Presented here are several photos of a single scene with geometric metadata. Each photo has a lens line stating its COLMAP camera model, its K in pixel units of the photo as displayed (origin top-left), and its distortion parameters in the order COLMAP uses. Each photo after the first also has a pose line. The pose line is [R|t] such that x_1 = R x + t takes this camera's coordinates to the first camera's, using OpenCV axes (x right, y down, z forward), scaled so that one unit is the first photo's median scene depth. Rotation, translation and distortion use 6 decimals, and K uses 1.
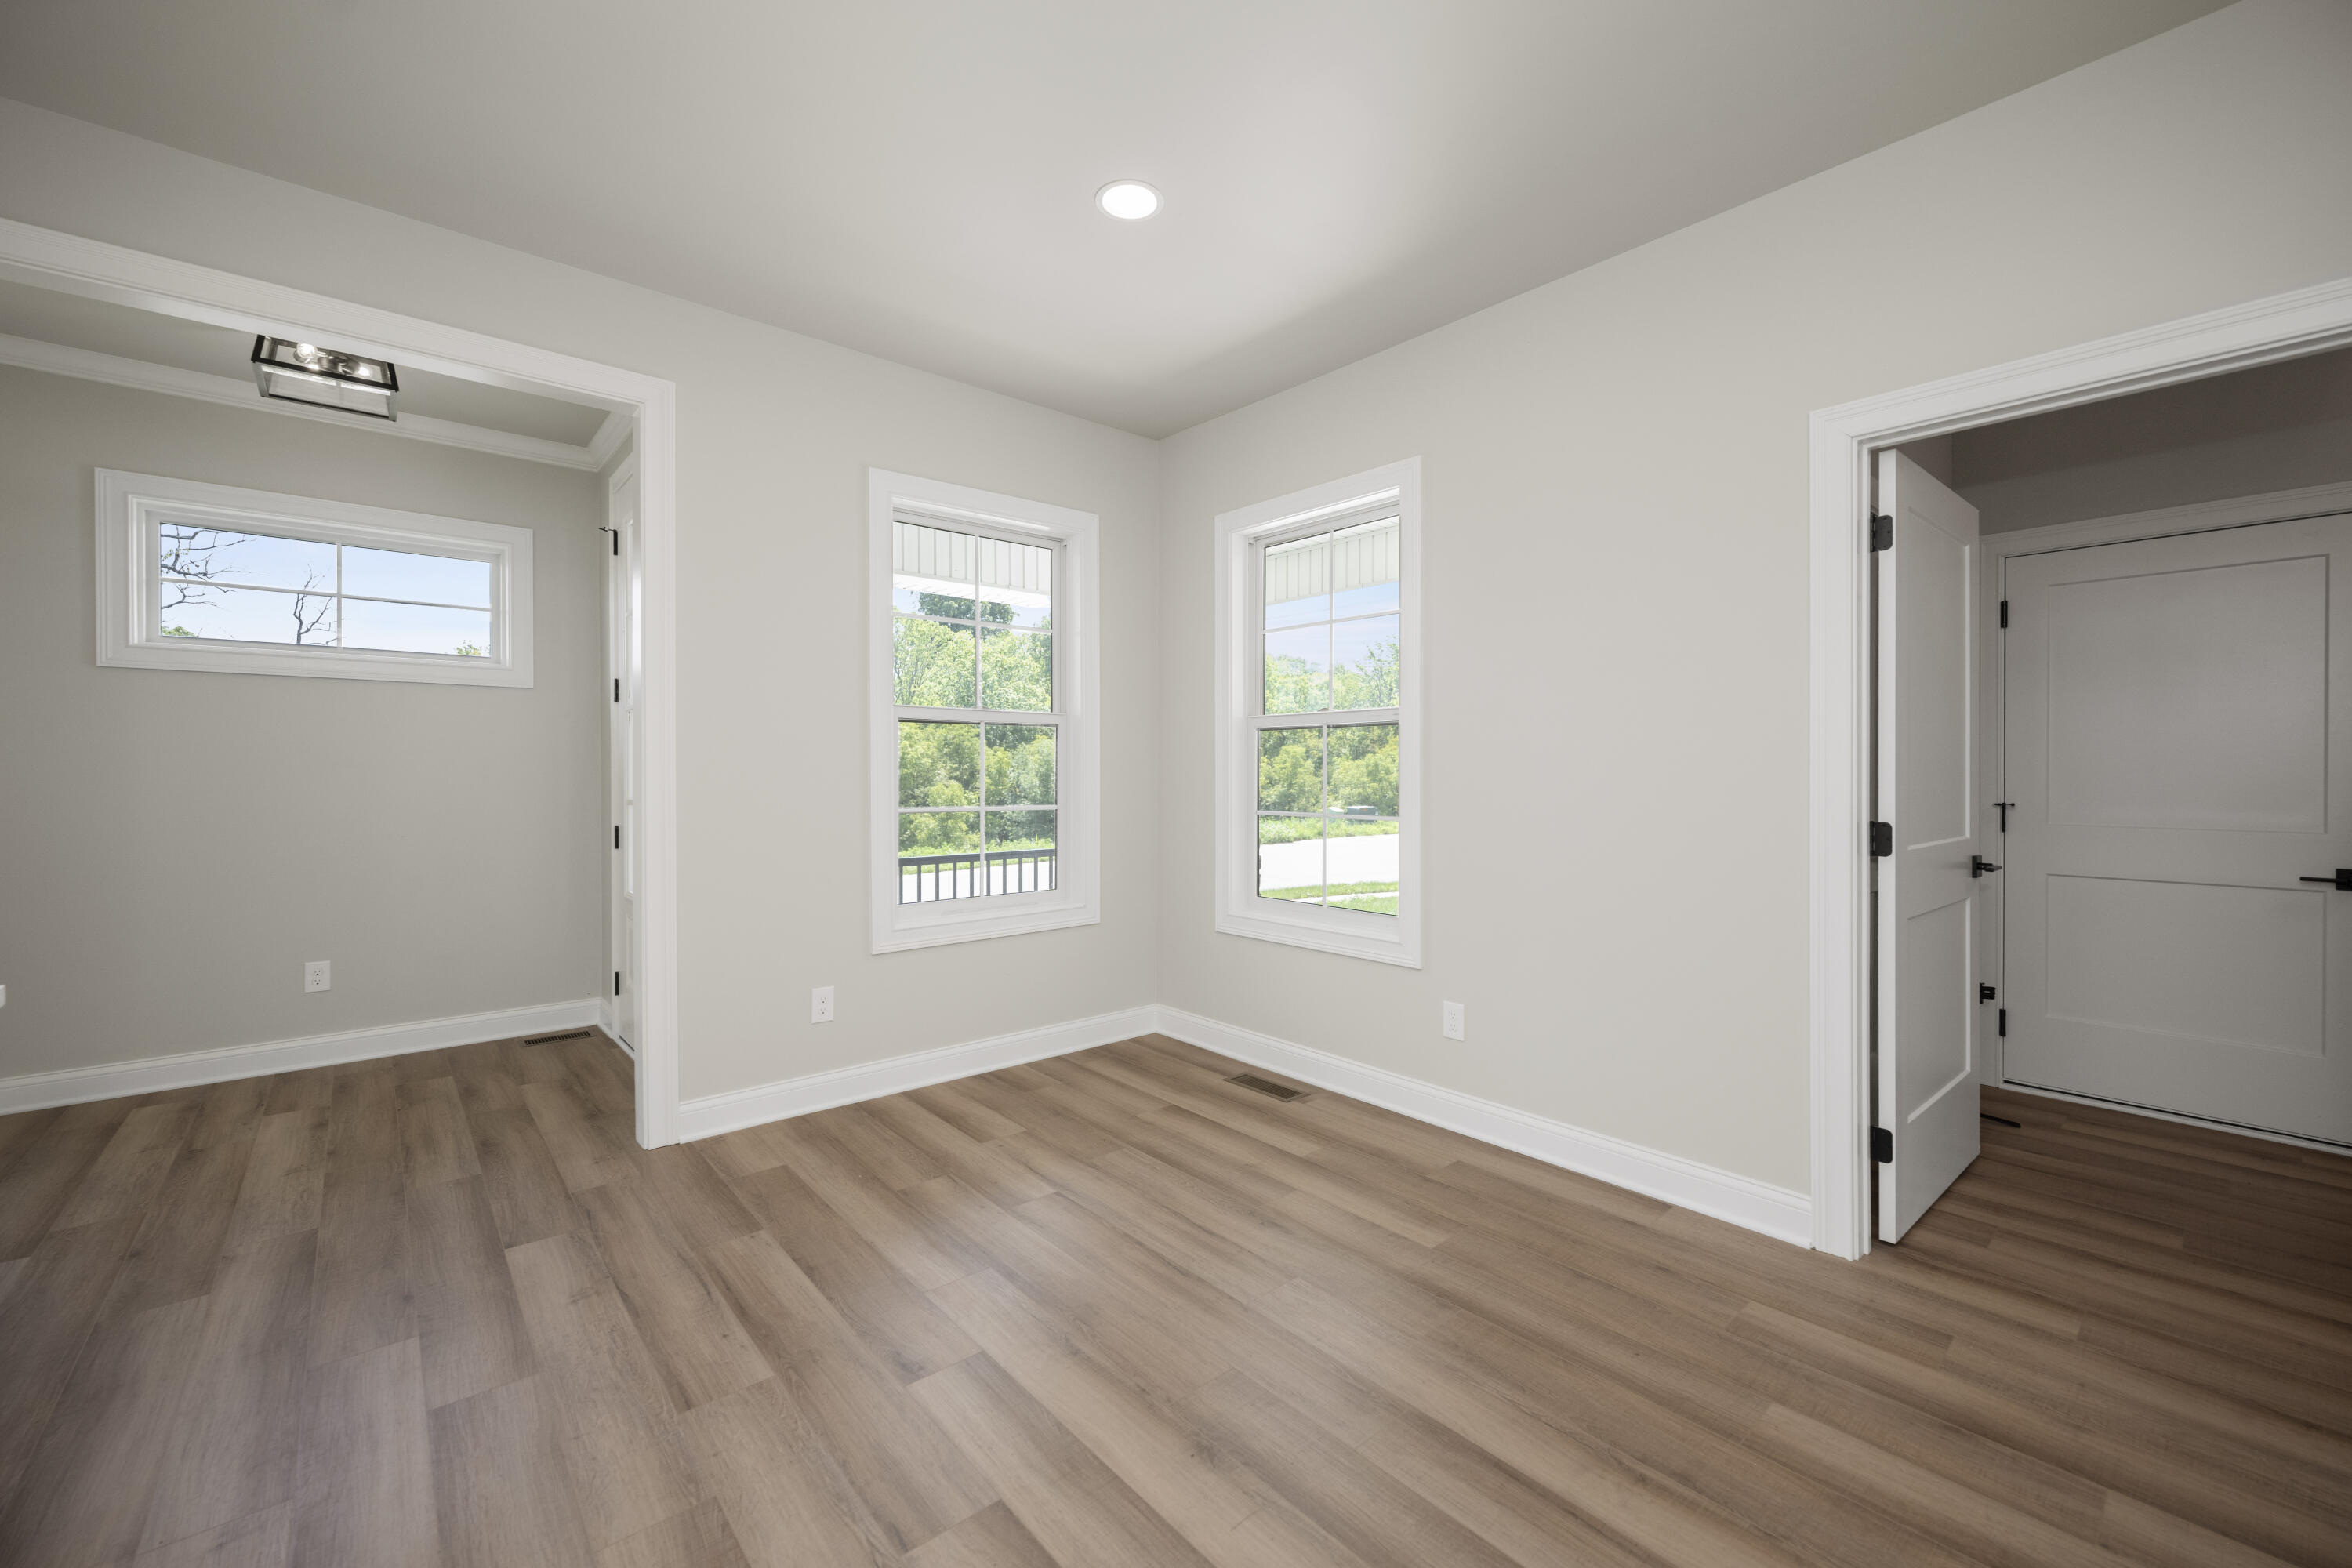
lens RADIAL K [[945.8, 0, 1182.8], [0, 945.8, 776.7], [0, 0, 1]] dist [-0.002926, 0.001099]
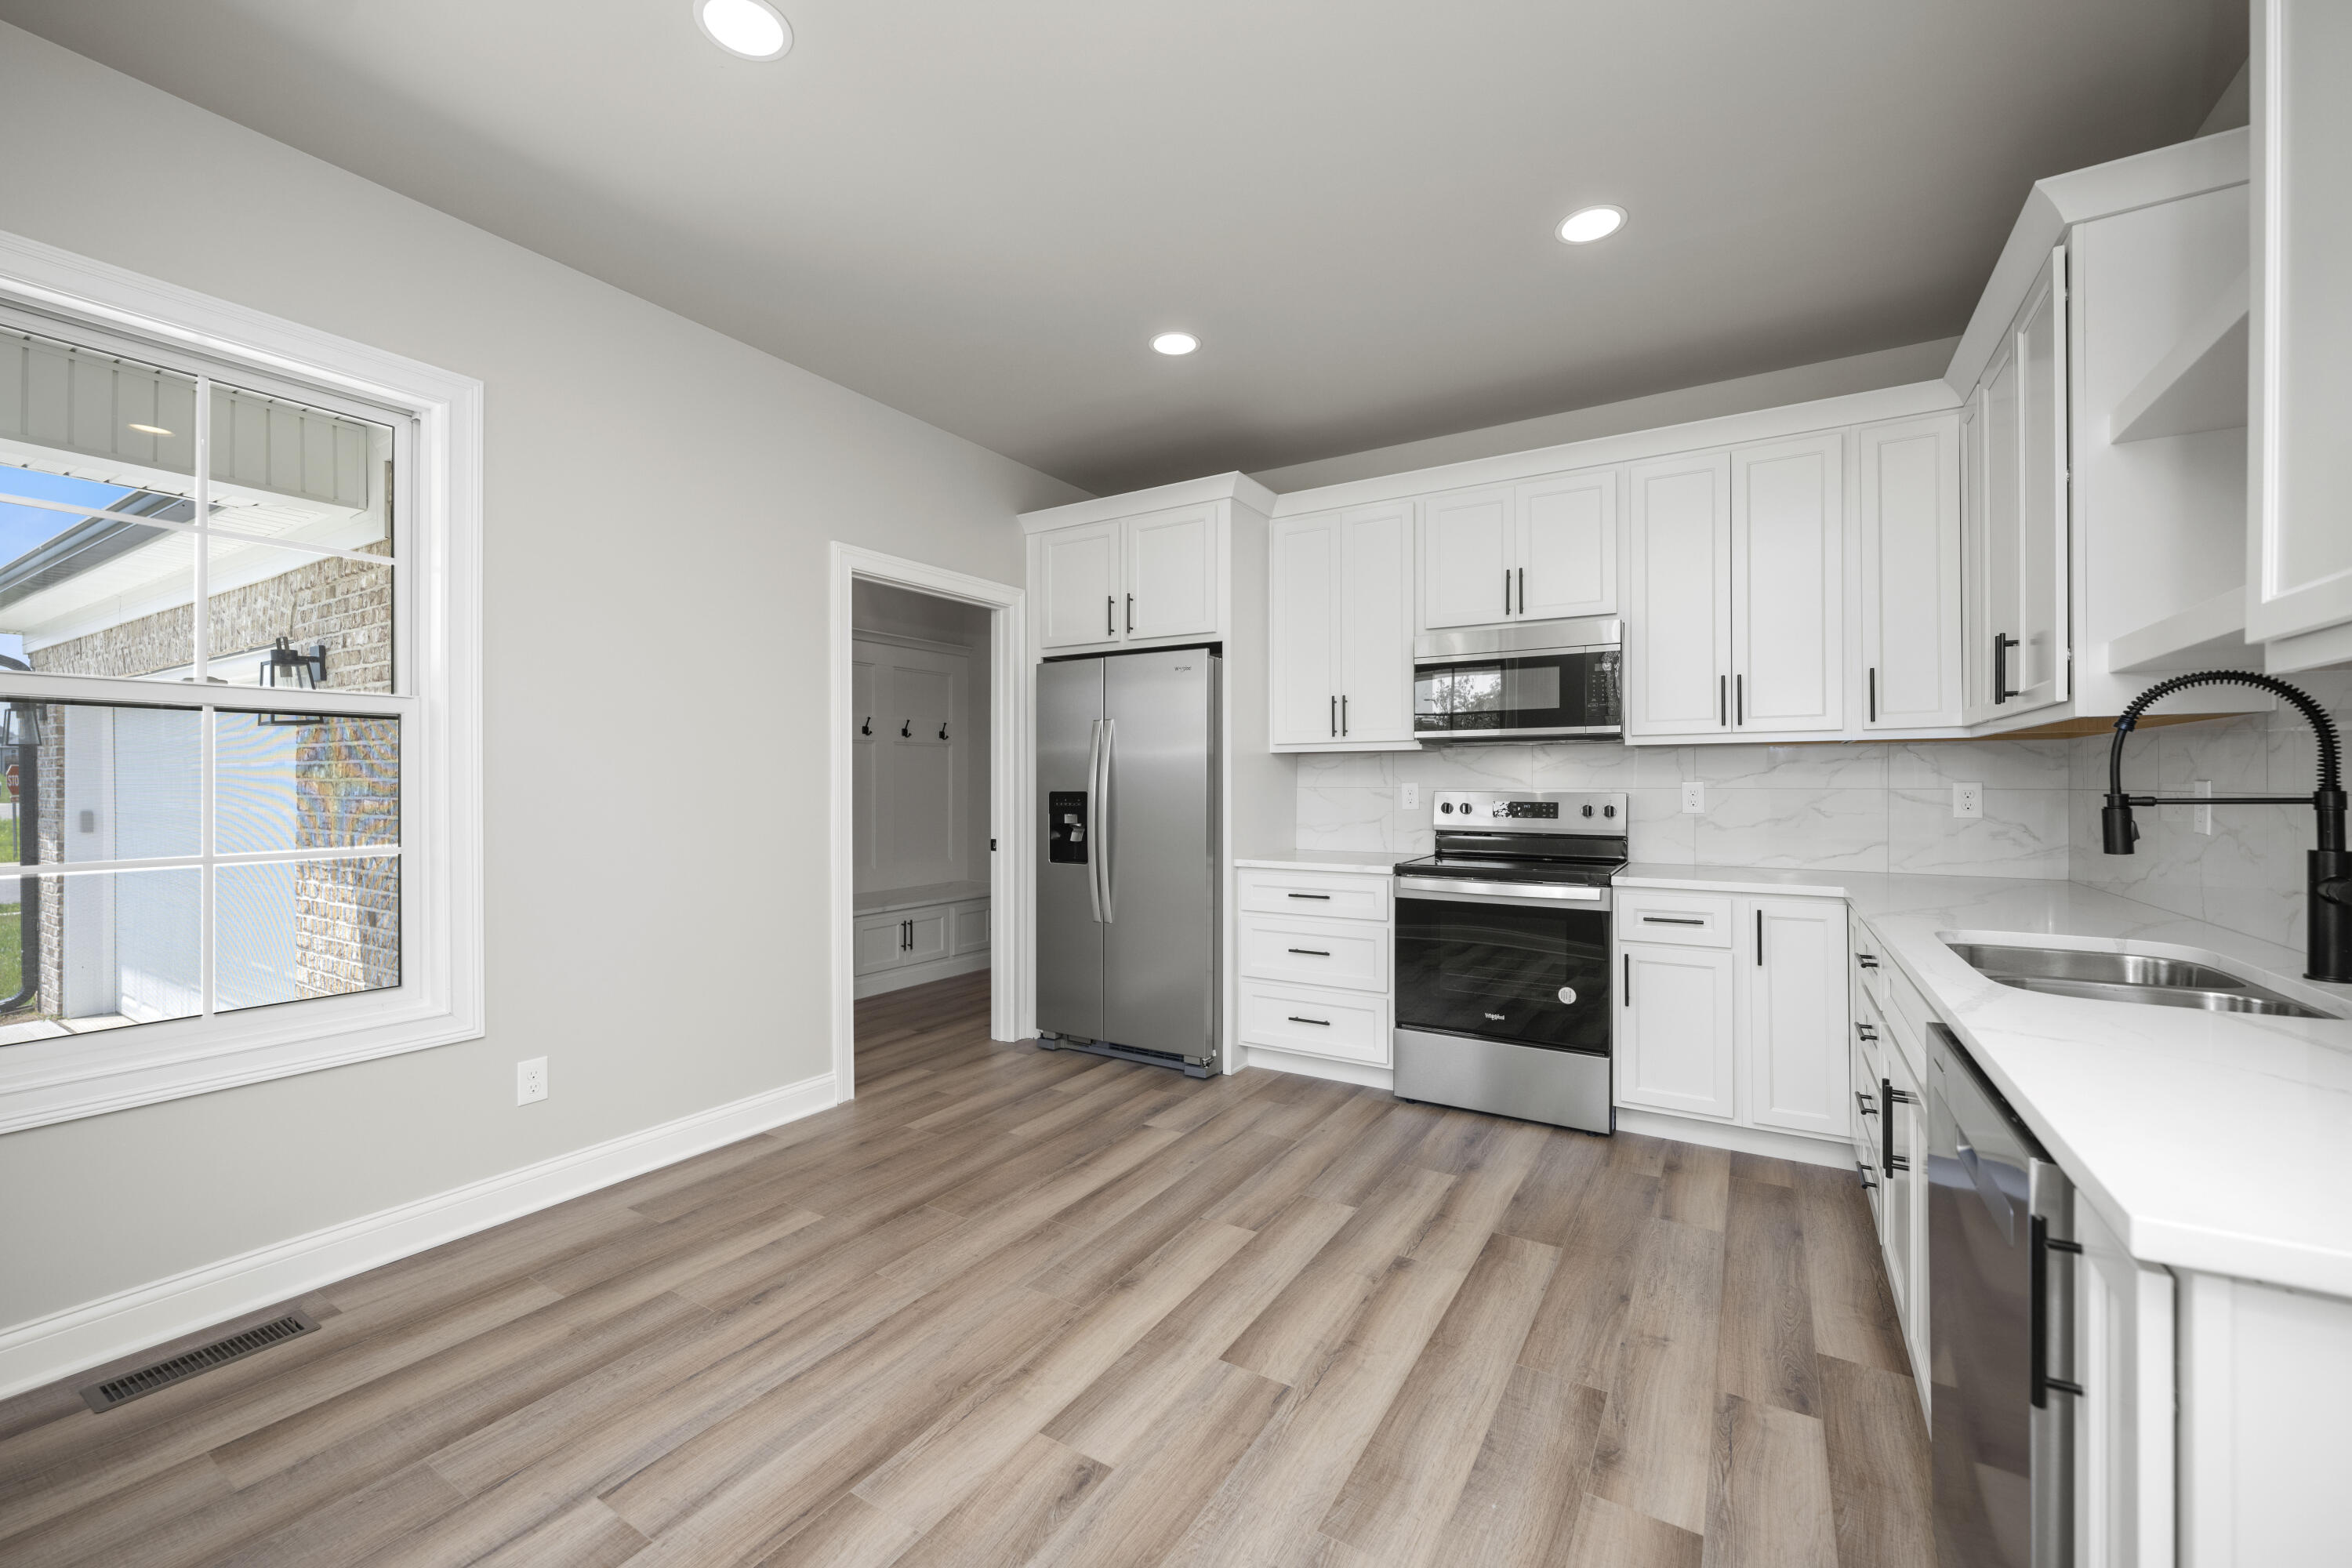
lens RADIAL K [[945.8, 0, 1167.9], [0, 945.8, 784.5], [0, 0, 1]] dist [-0.002926, 0.001099]
pose [[-0.298048, -0.003064, 0.954546, -0.897325], [0.005310, 0.999974, 0.004868, -0.007914], [-0.954536, 0.006519, -0.298024, 0.934425]]
